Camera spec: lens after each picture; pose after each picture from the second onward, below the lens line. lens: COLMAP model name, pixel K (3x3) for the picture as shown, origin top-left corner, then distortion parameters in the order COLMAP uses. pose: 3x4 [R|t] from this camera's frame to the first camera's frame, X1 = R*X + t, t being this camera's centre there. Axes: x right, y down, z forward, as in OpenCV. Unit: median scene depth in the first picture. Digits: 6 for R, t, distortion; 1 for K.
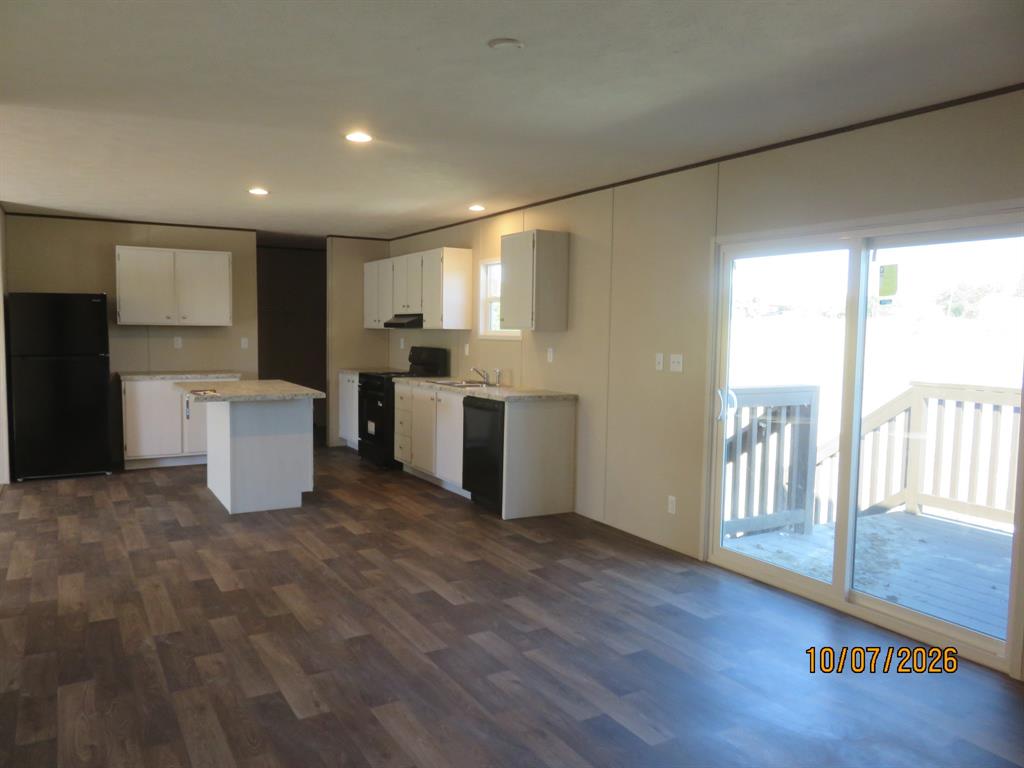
lens RADIAL K [[769.3, 0, 512.0], [0, 769.3, 384.0], [0, 0, 1]] dist [-0.010759, 0.000215]
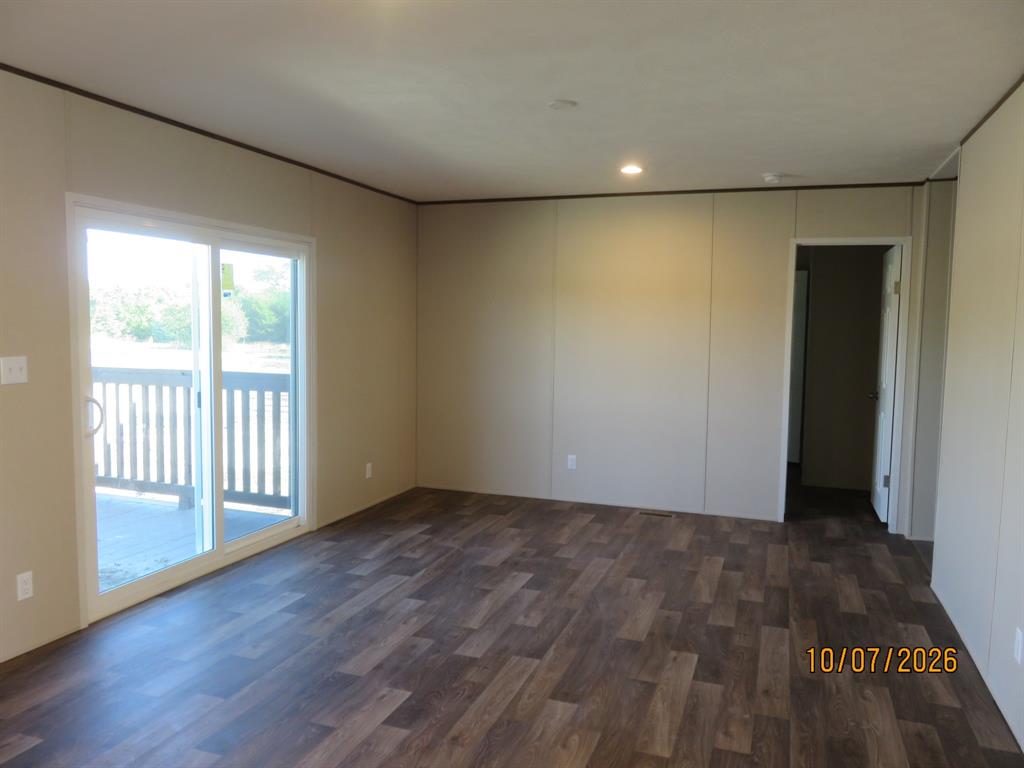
lens RADIAL K [[769.3, 0, 512.0], [0, 769.3, 384.0], [0, 0, 1]] dist [-0.010759, 0.000215]
pose [[-0.640401, -0.086169, 0.763191, -0.831420], [0.031620, 0.989886, 0.138297, -0.139276], [-0.767389, 0.112698, -0.631200, 1.650121]]
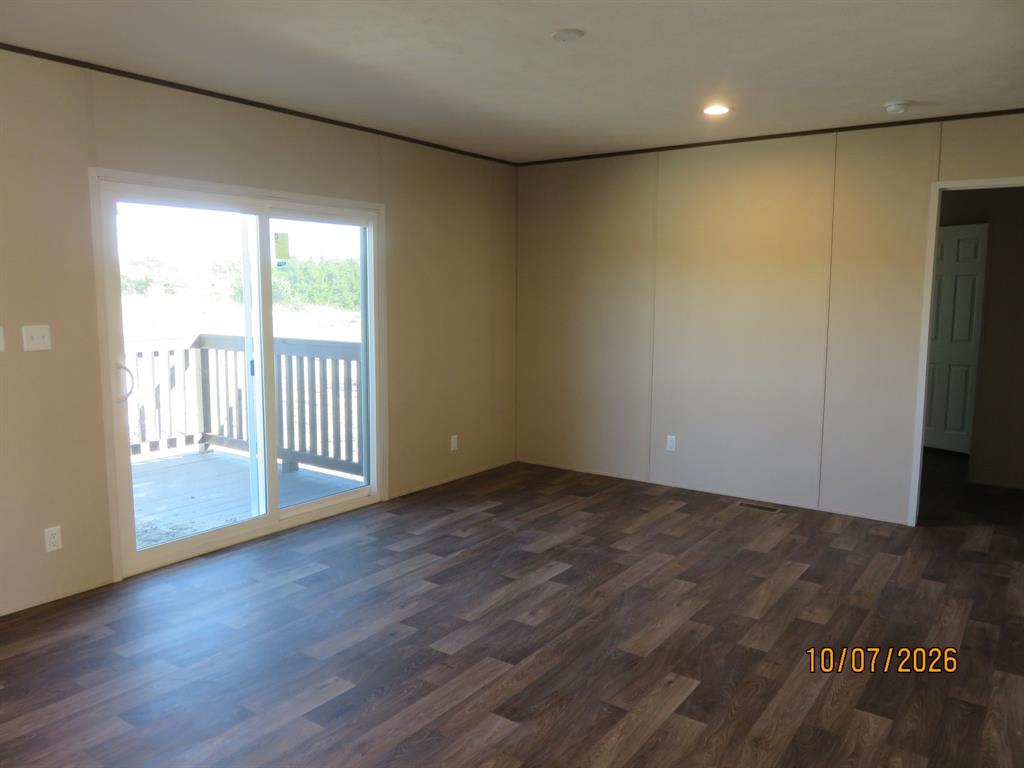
lens RADIAL K [[769.3, 0, 512.0], [0, 769.3, 384.0], [0, 0, 1]] dist [-0.010759, 0.000215]
pose [[-0.405918, -0.128659, 0.904808, -0.891756], [0.055894, 0.984693, 0.165093, -0.115960], [-0.912199, 0.117588, -0.392513, 1.344698]]
